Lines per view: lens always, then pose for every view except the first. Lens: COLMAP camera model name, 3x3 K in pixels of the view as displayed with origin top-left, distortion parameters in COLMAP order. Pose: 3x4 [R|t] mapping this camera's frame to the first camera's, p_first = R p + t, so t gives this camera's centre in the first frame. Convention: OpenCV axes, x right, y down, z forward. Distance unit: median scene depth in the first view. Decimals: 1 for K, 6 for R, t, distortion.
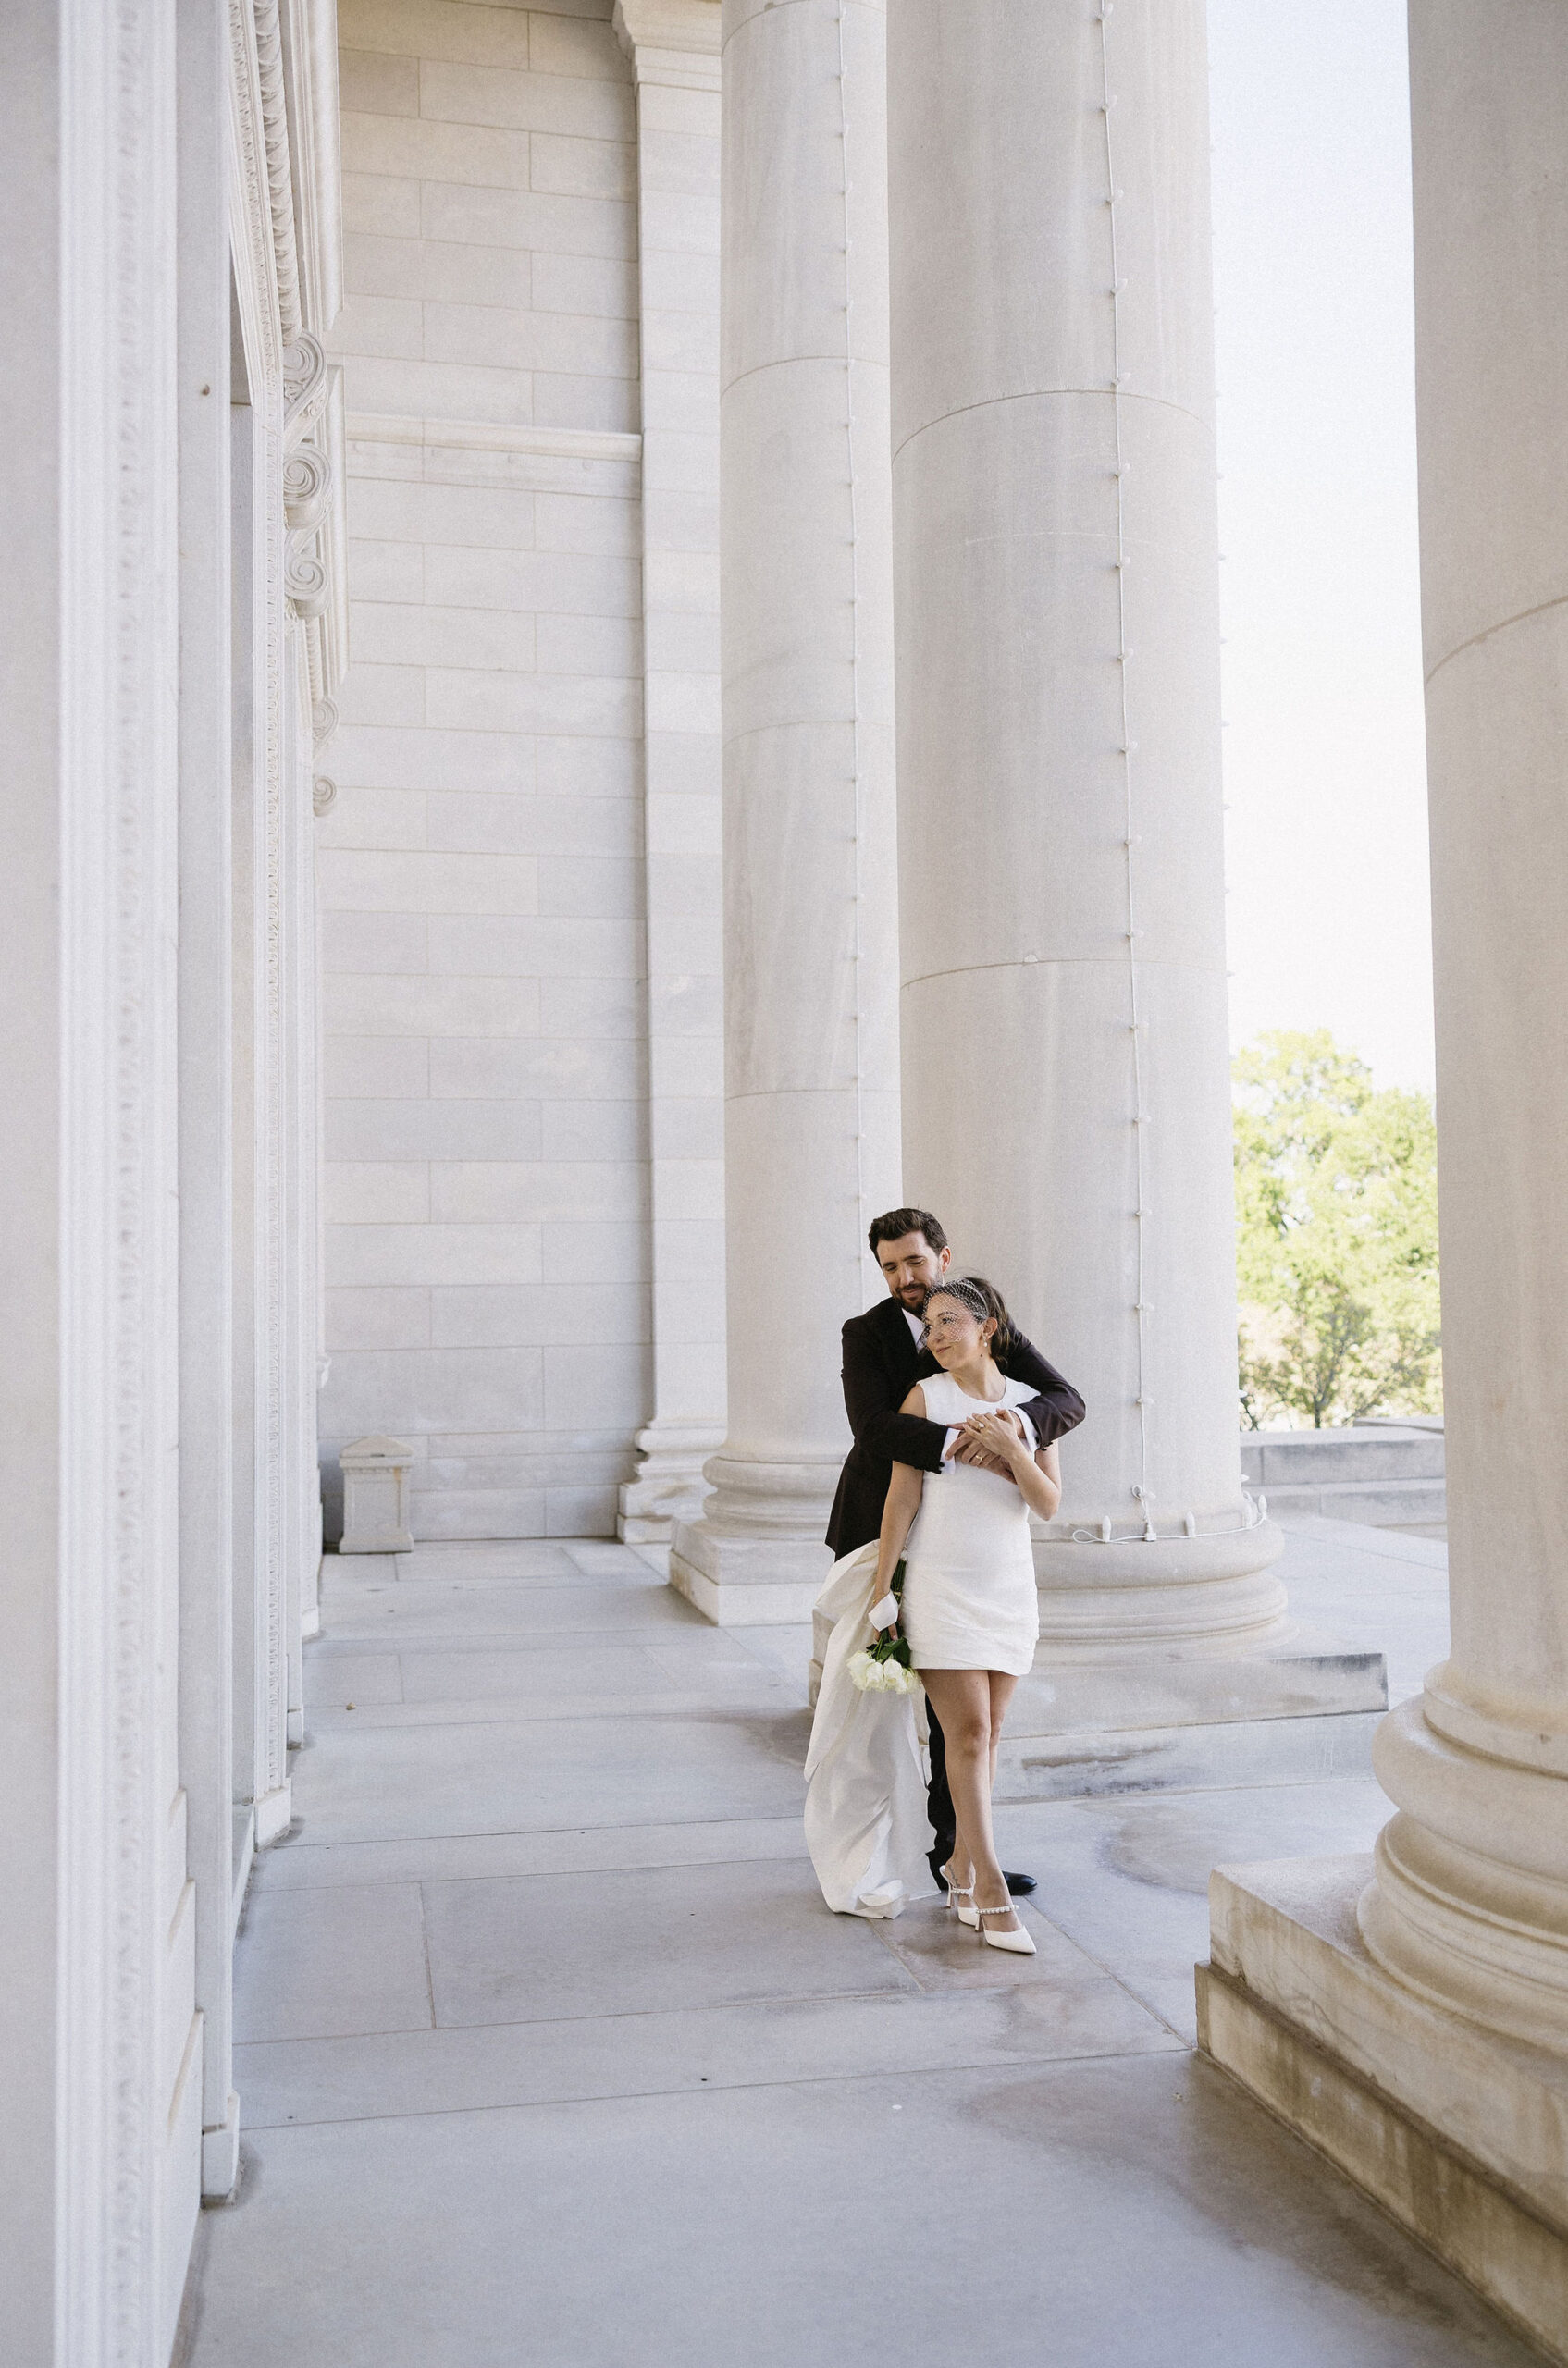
lens RADIAL K [[1964.8, 0, 793.5], [0, 1964.8, 1207.7], [0, 0, 1]] dist [0.017808, -0.009727]
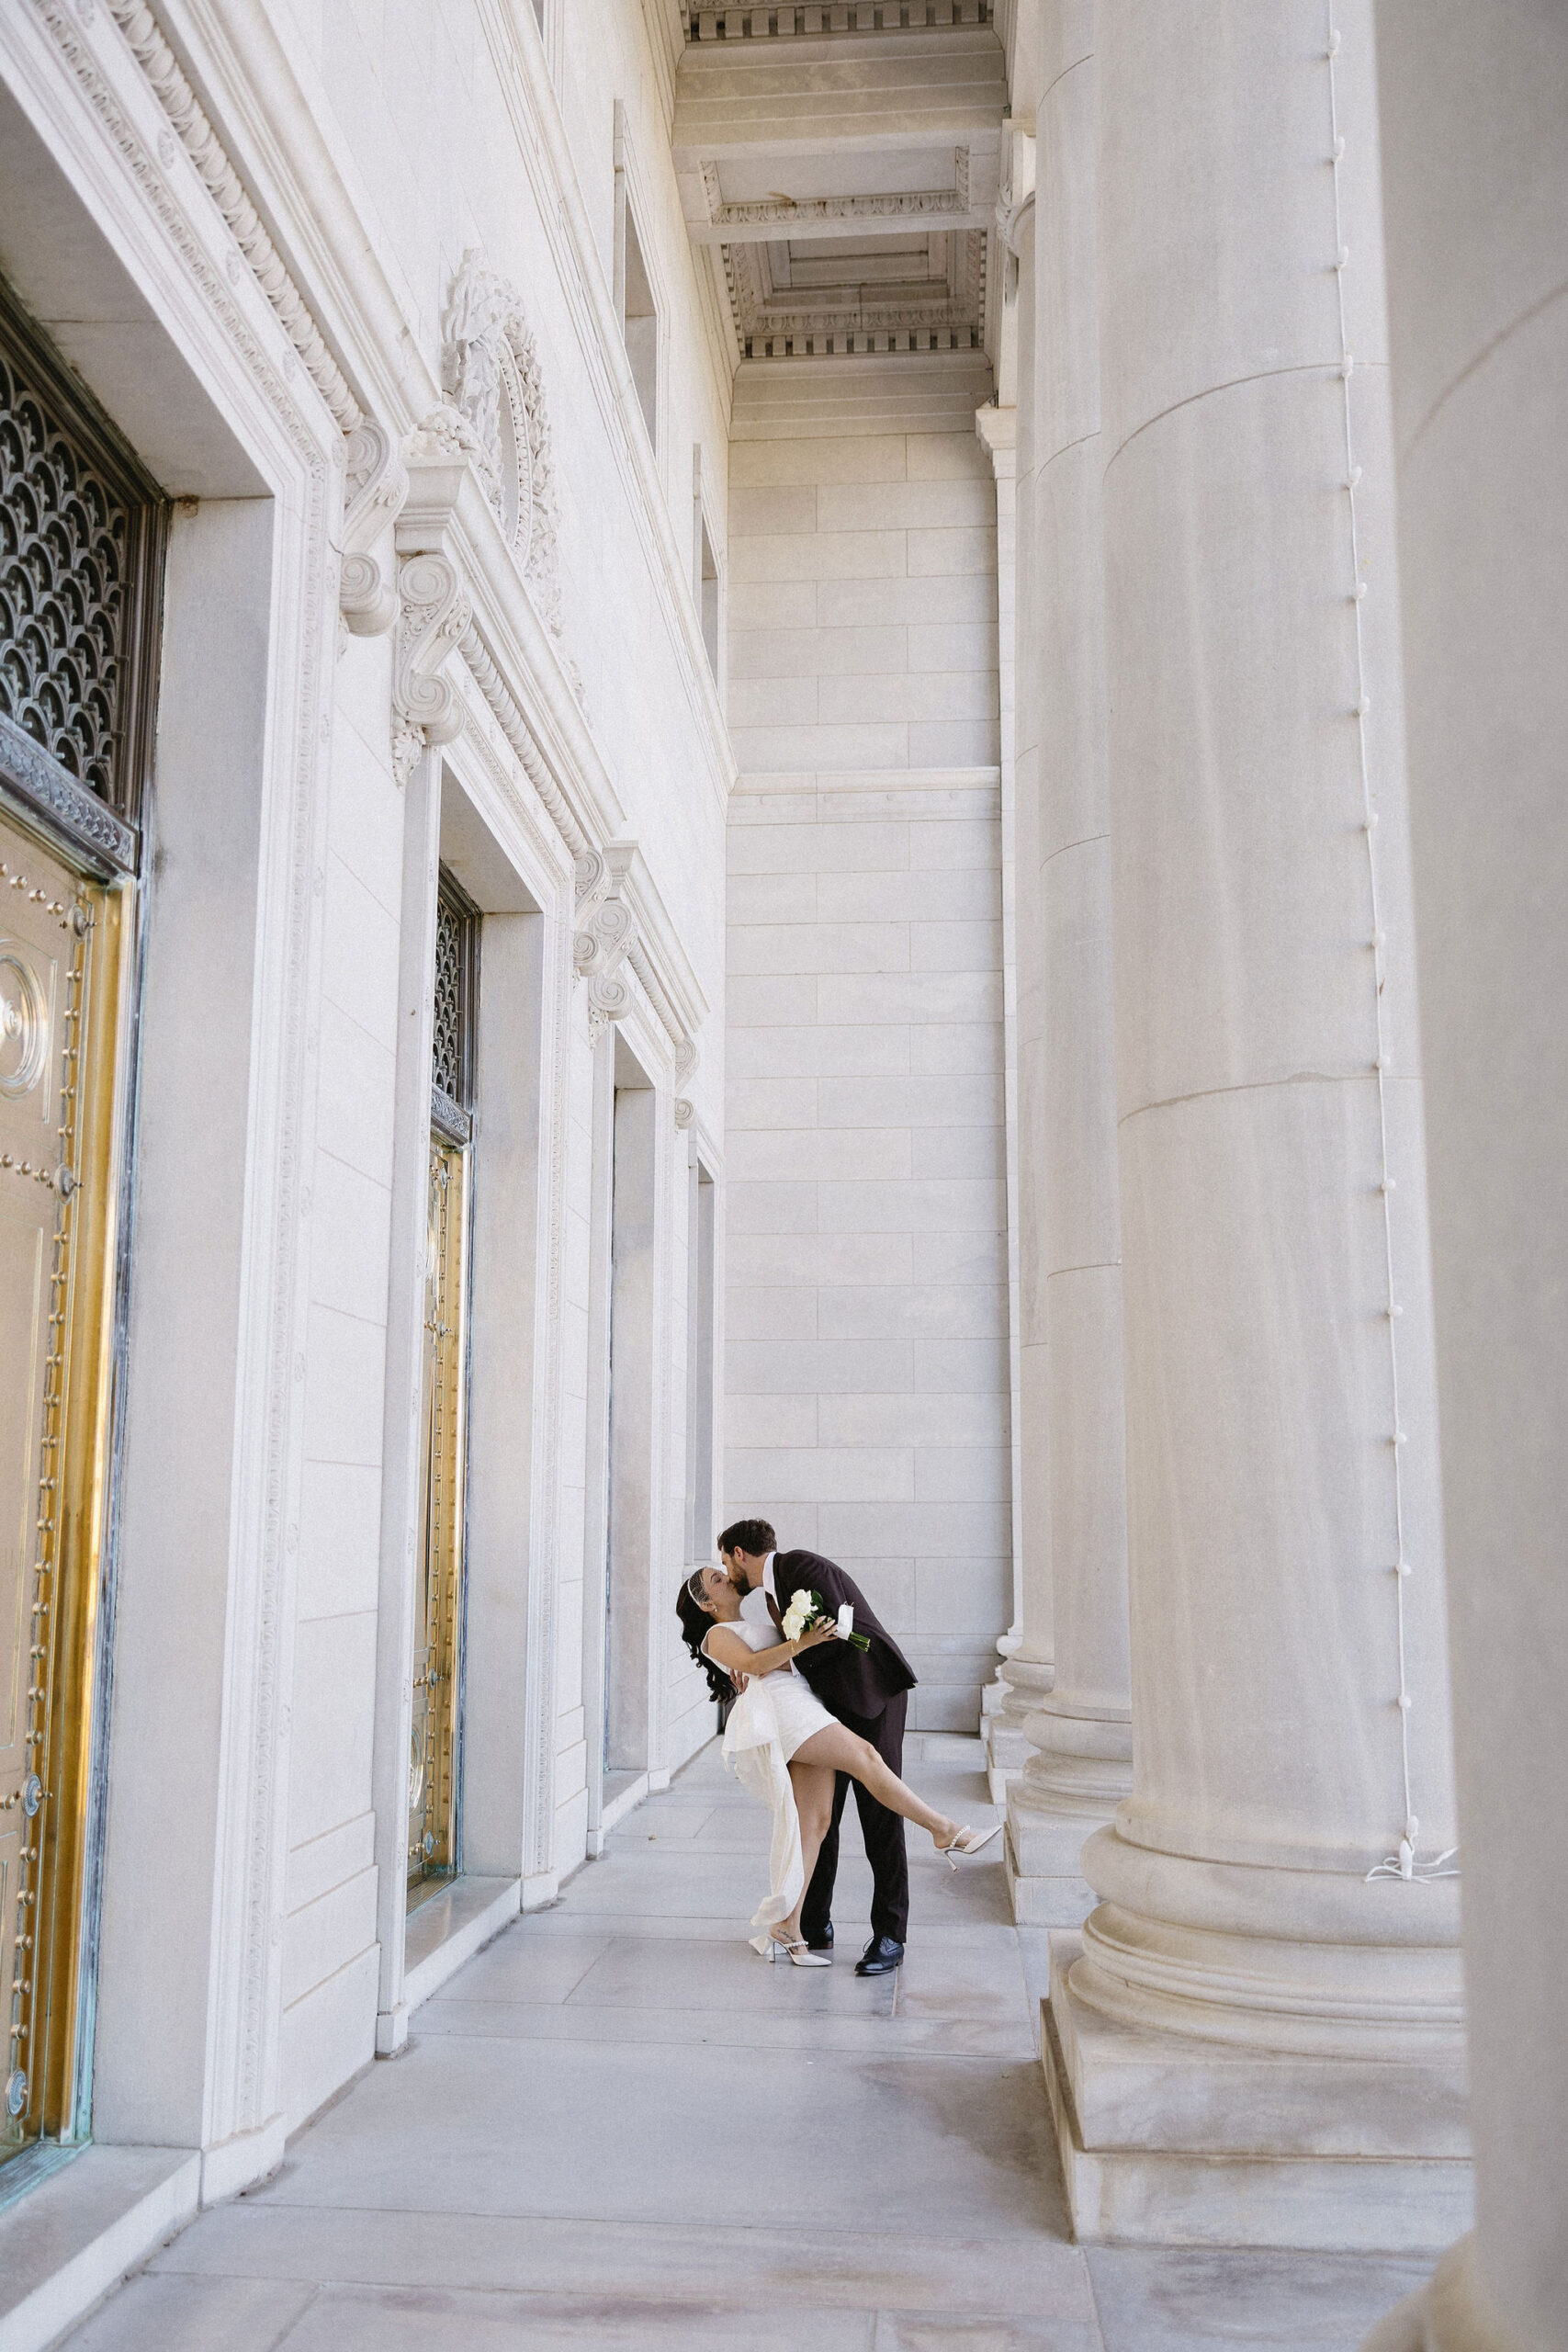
lens RADIAL K [[2047.7, 0, 780.3], [0, 2047.7, 1163.7], [0, 0, 1]] dist [-0.001484, 0.002954]
pose [[0.957998, -0.031993, -0.284984, 0.139390], [-0.002134, 0.992935, -0.118642, -0.014480], [0.286766, 0.114267, 0.951162, -0.167587]]
